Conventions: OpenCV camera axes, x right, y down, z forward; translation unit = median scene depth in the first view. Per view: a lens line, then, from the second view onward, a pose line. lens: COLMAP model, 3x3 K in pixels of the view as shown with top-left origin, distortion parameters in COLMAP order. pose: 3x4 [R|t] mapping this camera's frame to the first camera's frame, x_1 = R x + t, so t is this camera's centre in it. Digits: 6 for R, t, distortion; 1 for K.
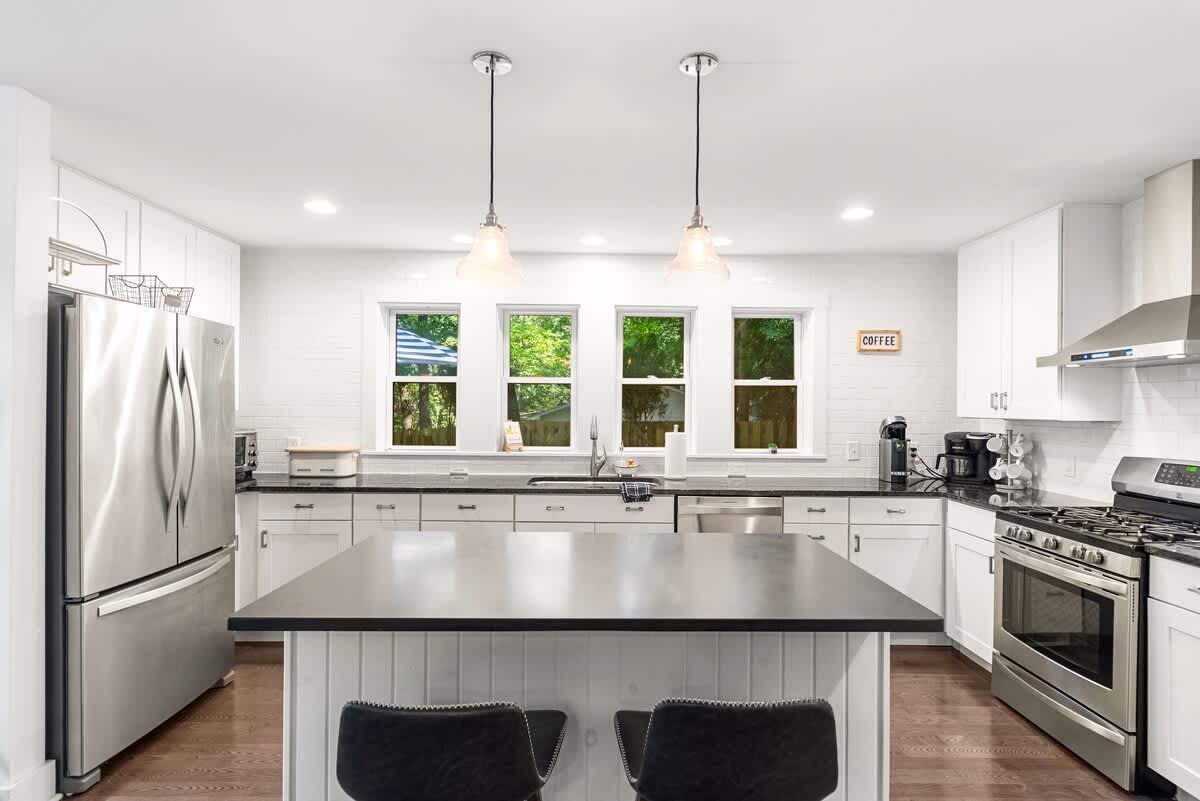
lens RADIAL K [[593.5, 0, 602.7], [0, 593.5, 406.2], [0, 0, 1]] dist [0.004374, -0.002759]
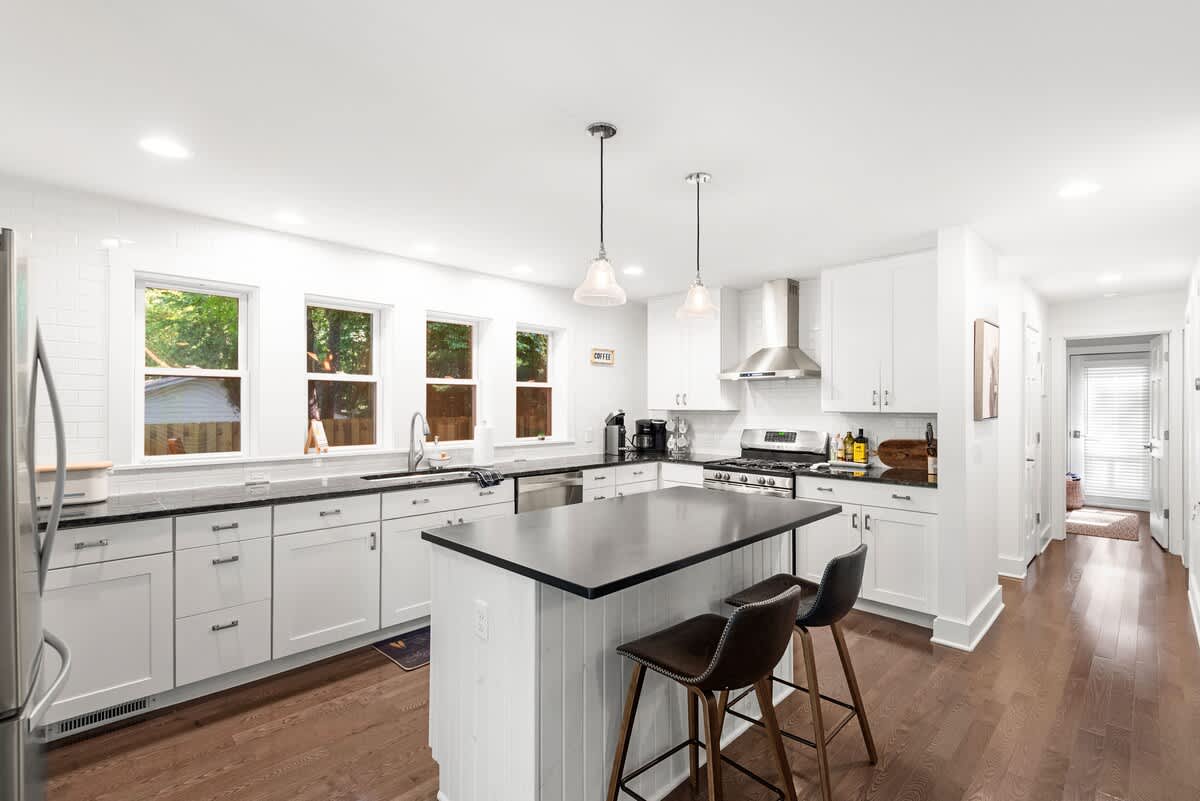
lens RADIAL K [[539.4, 0, 603.7], [0, 539.4, 408.2], [0, 0, 1]] dist [0.004594, 0.000943]
pose [[0.712173, -0.011094, 0.701916, -0.463287], [0.005793, 0.999934, 0.009927, -0.000102], [-0.701980, -0.003004, 0.712190, 0.088647]]
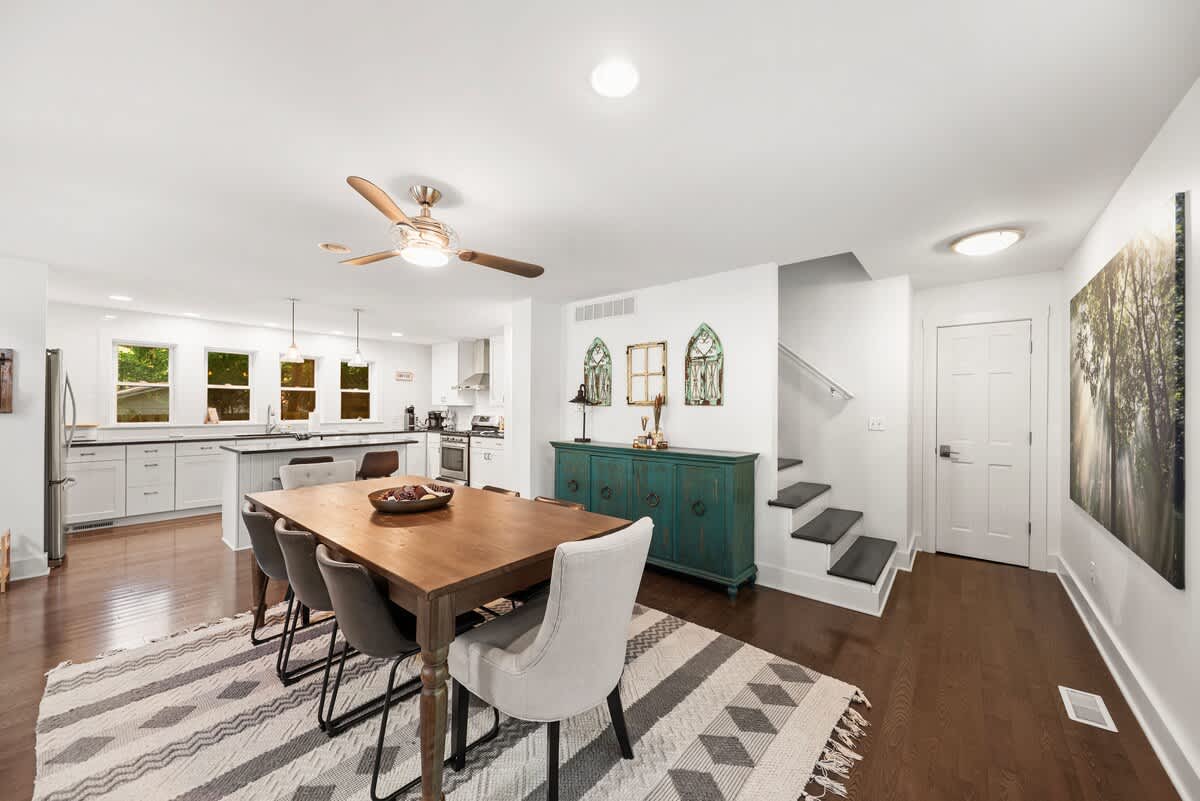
lens RADIAL K [[433.0, 0, 607.3], [0, 433.0, 408.3], [0, 0, 1]] dist [0.000318, -0.001166]
pose [[0.636868, -0.007386, 0.770937, -0.453076], [-0.000372, 0.999951, 0.009888, 0.012362], [-0.770973, -0.006584, 0.636834, -0.942896]]
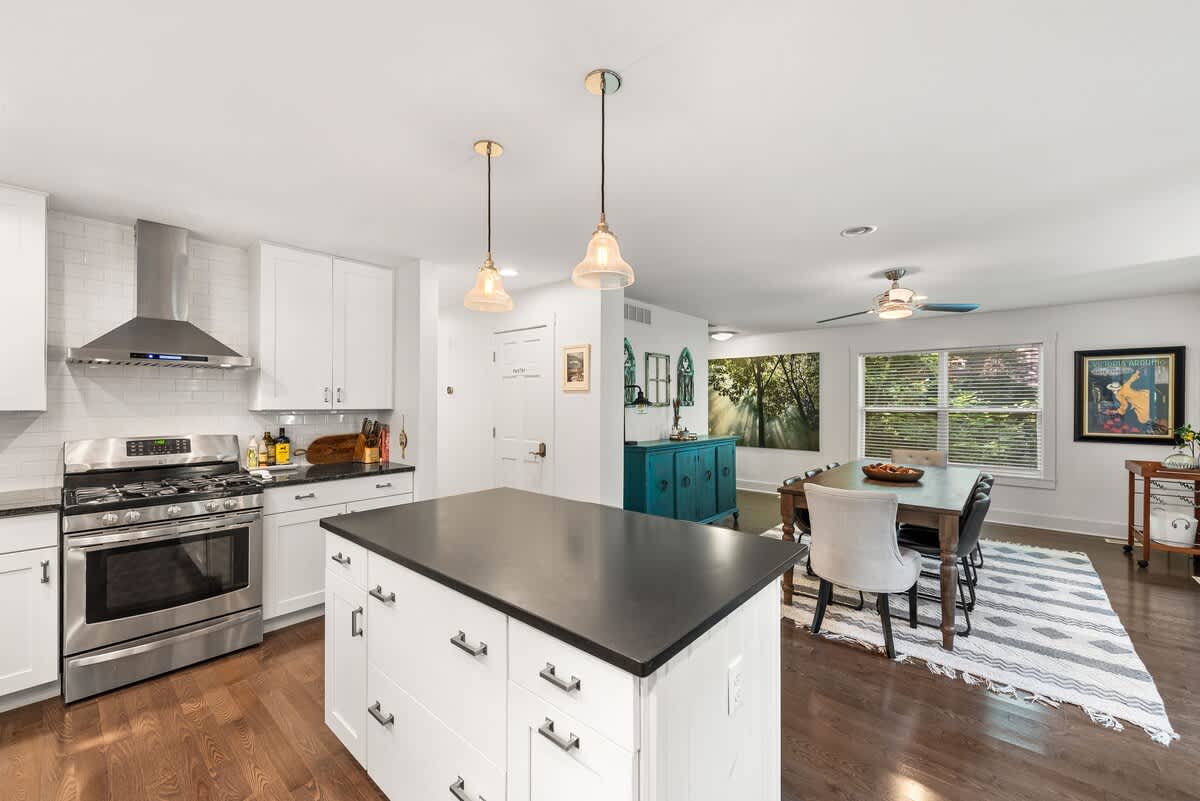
lens RADIAL K [[464.7, 0, 602.4], [0, 464.7, 401.8], [0, 0, 1]] dist [-0.004040, -0.001092]
pose [[-0.749895, -0.009401, 0.661490, -0.343884], [-0.008613, 0.999953, 0.004448, -0.001990], [-0.661501, -0.002362, -0.749941, 0.754908]]
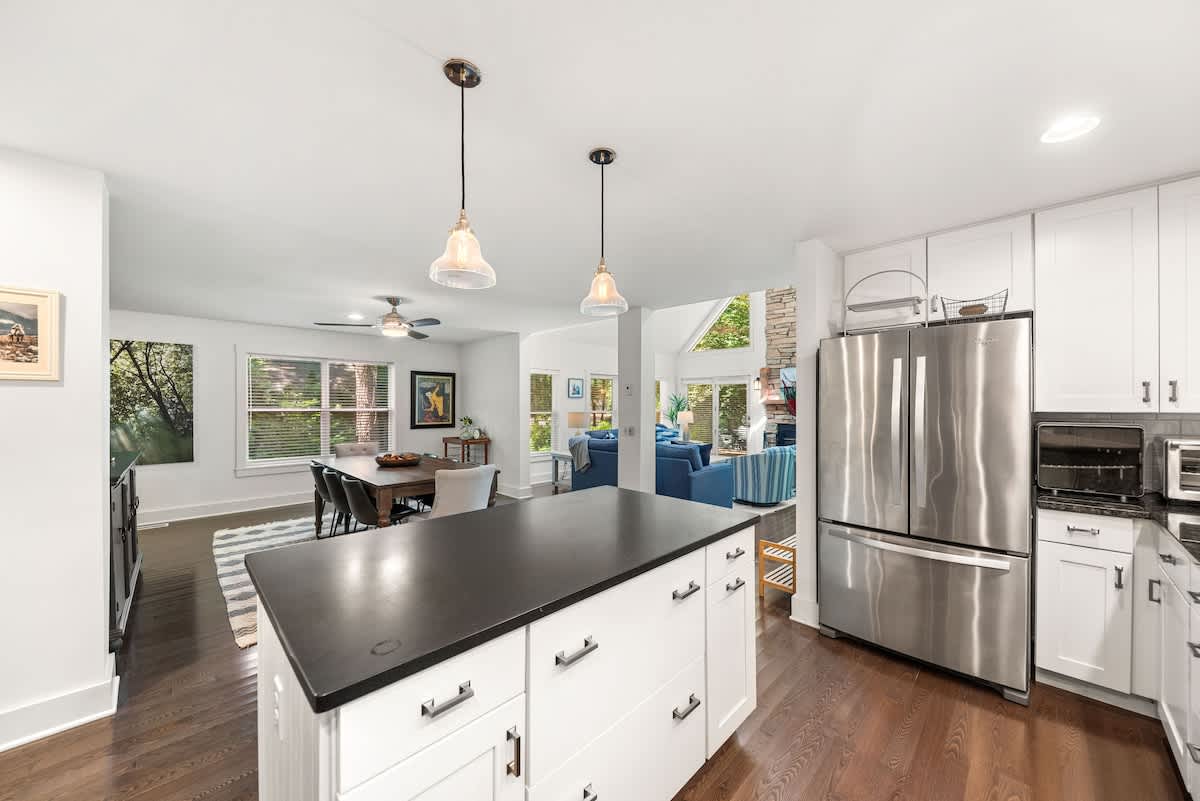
lens RADIAL K [[433.0, 0, 596.2], [0, 433.0, 405.7], [0, 0, 1]] dist [0.000318, -0.001166]
pose [[-0.718015, -0.006805, -0.695995, 0.238554], [-0.004490, 0.999977, -0.005145, 0.007911], [0.696014, -0.000569, -0.718028, 0.789611]]
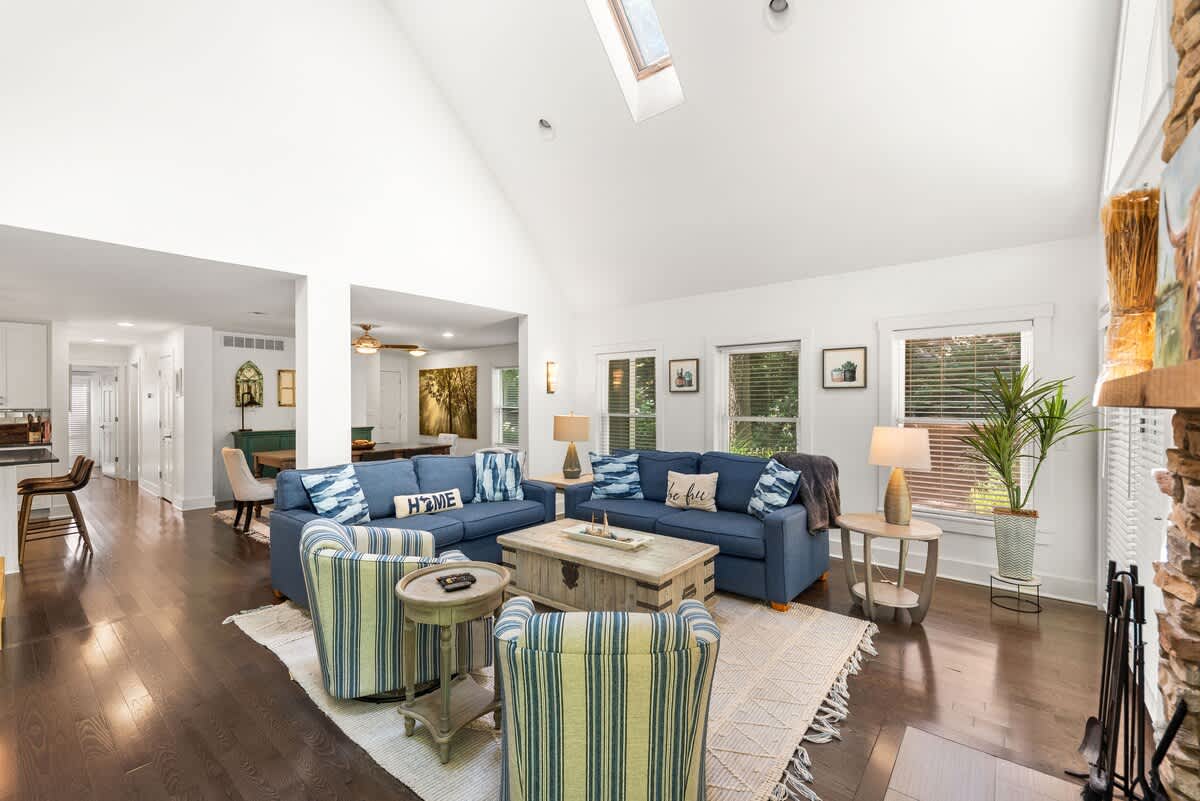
lens RADIAL K [[488.9, 0, 605.1], [0, 488.9, 404.2], [0, 0, 1]] dist [0.003695, -0.000336]
pose [[-0.774313, -0.010747, 0.632711, -1.882643], [-0.005329, 0.999931, 0.010463, -0.020871], [-0.632780, 0.004730, -0.774317, 0.413387]]
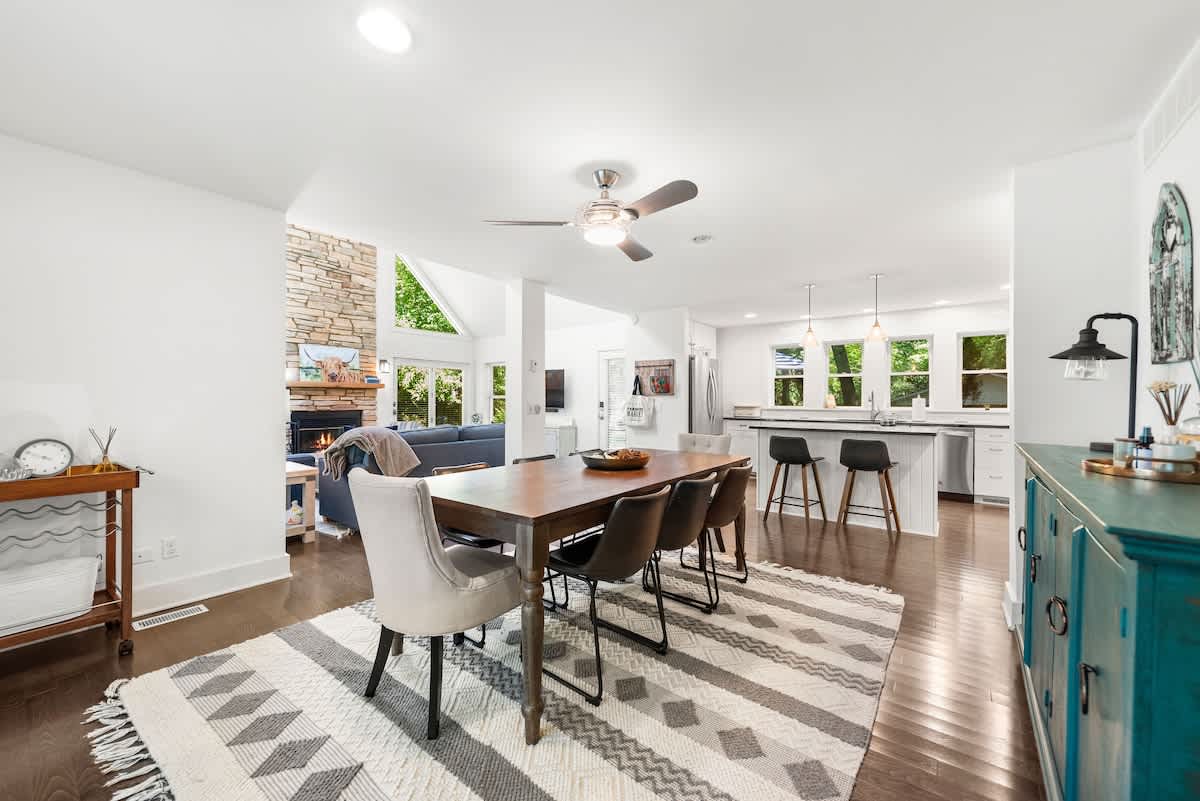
lens RADIAL K [[464.7, 0, 621.2], [0, 464.7, 392.3], [0, 0, 1]] dist [-0.004040, -0.001092]
pose [[0.787834, -0.010792, -0.615793, 0.343355], [0.006683, 0.999937, -0.008974, 0.033682], [0.615852, 0.002954, 0.787857, -0.944810]]
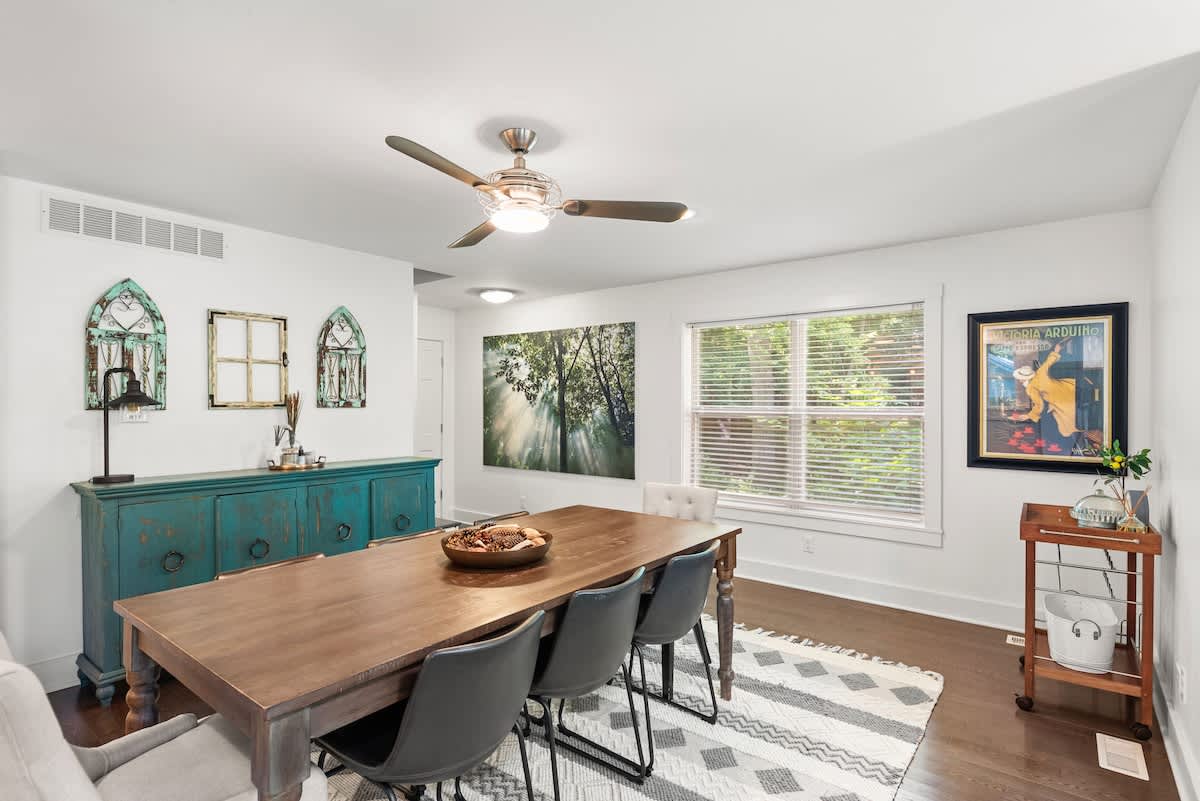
lens RADIAL K [[593.5, 0, 606.9], [0, 593.5, 404.5], [0, 0, 1]] dist [0.004374, -0.002759]
pose [[-0.790429, -0.011461, 0.612446, -0.607828], [-0.008229, 0.999933, 0.008091, -0.002660], [-0.612498, 0.001355, -0.790471, 0.050345]]
